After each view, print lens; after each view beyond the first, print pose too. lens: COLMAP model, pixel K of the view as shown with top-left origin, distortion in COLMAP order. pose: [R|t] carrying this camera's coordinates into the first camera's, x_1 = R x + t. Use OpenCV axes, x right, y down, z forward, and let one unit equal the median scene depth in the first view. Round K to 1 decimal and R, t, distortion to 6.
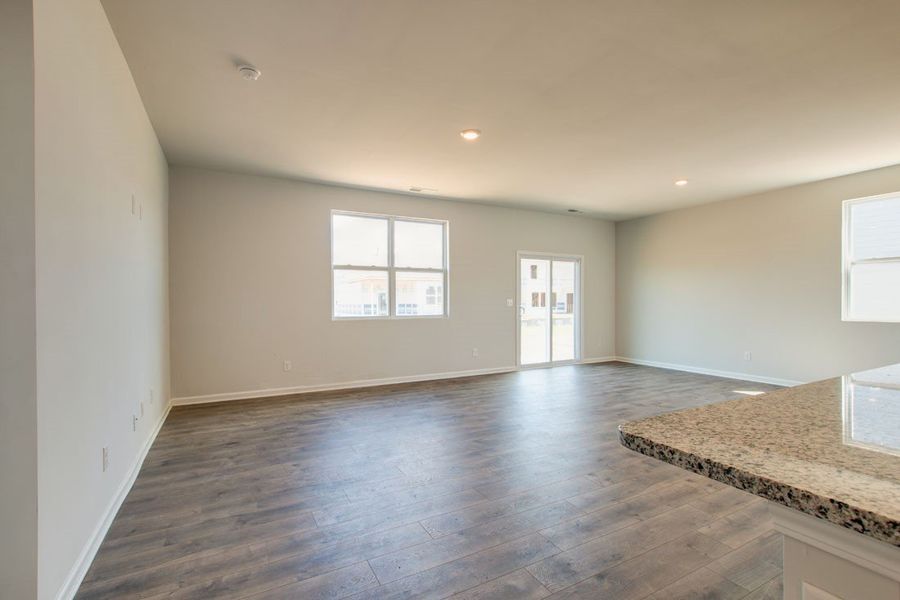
lens RADIAL K [[410.9, 0, 450.0], [0, 410.9, 302.0], [0, 0, 1]] dist [-0.000867, -0.000172]
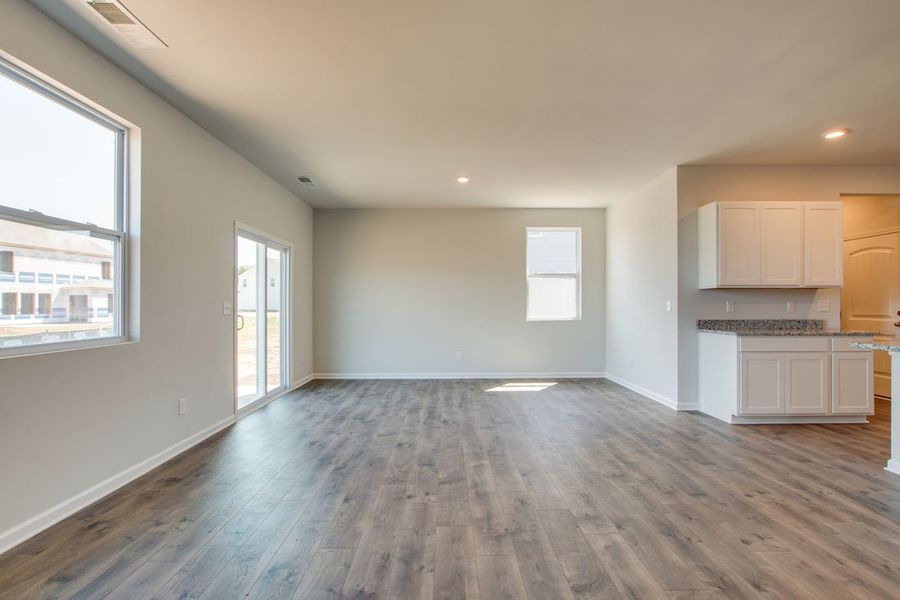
lens RADIAL K [[410.9, 0, 452.4], [0, 410.9, 301.3], [0, 0, 1]] dist [-0.000867, -0.000172]
pose [[0.468239, 0.006750, 0.883576, -0.287207], [0.004277, 0.999942, -0.009906, -0.001224], [-0.883592, 0.008418, 0.468183, 0.585711]]
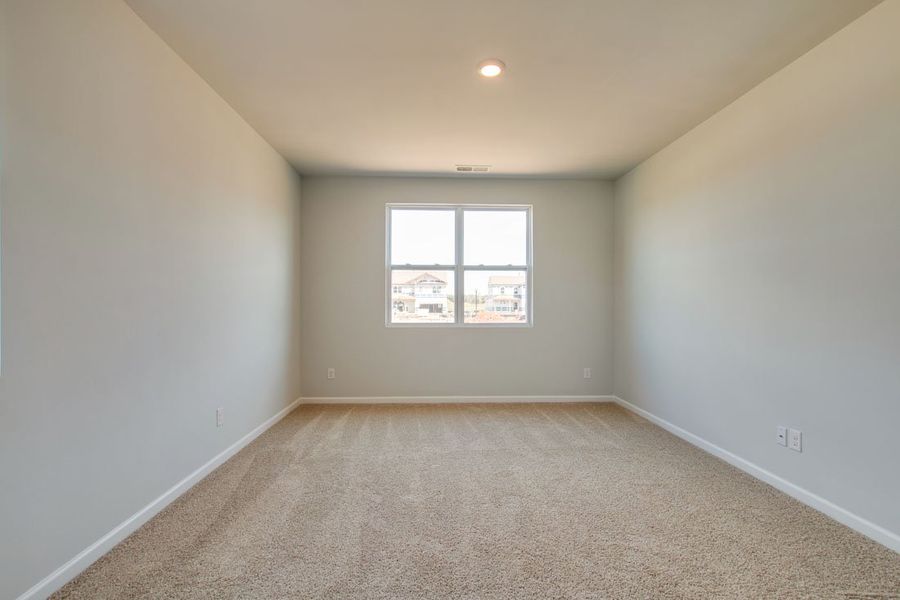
lens RADIAL K [[410.9, 0, 446.0], [0, 410.9, 297.0], [0, 0, 1]] dist [-0.000867, -0.000172]
pose [[0.885472, 0.004214, -0.464674, 0.221361], [-0.011117, 0.999865, -0.012117, -0.009601], [0.464561, 0.015894, 0.885399, 0.234052]]
